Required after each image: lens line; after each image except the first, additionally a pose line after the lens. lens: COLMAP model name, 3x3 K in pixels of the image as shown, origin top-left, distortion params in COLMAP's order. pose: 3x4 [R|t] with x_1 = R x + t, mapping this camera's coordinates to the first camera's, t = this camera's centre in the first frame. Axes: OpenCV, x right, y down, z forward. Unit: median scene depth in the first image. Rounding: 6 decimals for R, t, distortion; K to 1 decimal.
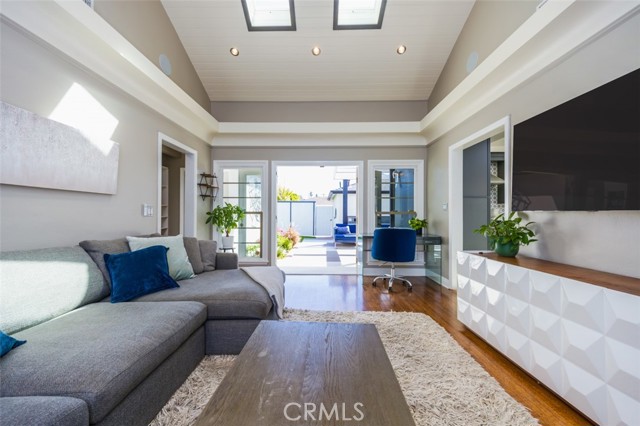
lens RADIAL K [[259.2, 0, 319.6], [0, 259.2, 211.5], [0, 0, 1]] dist [0.009173, -0.001108]
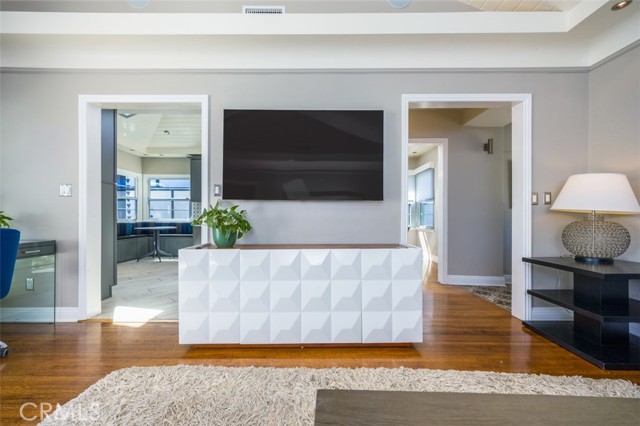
lens RADIAL K [[259.2, 0, 316.1], [0, 259.2, 215.7], [0, 0, 1]] dist [0.009173, -0.001108]
pose [[-0.007574, -0.003176, 0.999966, -0.131961], [-0.013332, 0.999906, 0.003075, 0.032512], [-0.999882, -0.013308, -0.007615, 0.422534]]
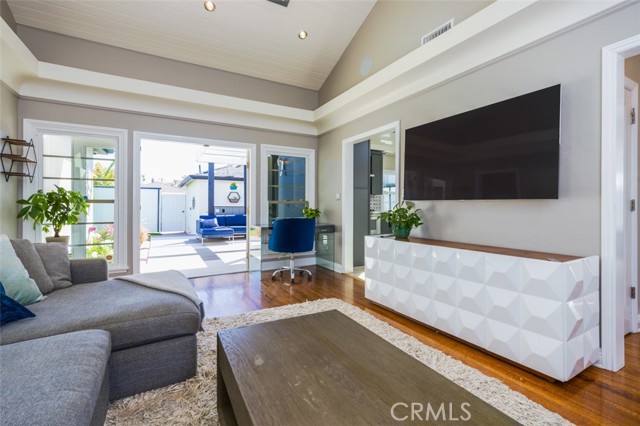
lens RADIAL K [[288.9, 0, 318.0], [0, 288.9, 204.4], [0, 0, 1]] dist [0.010937, -0.001463]
pose [[0.865955, 0.000409, 0.500121, -0.175913], [-0.005130, 0.999954, 0.008066, 0.004773], [-0.500095, -0.009551, 0.865918, 0.023246]]
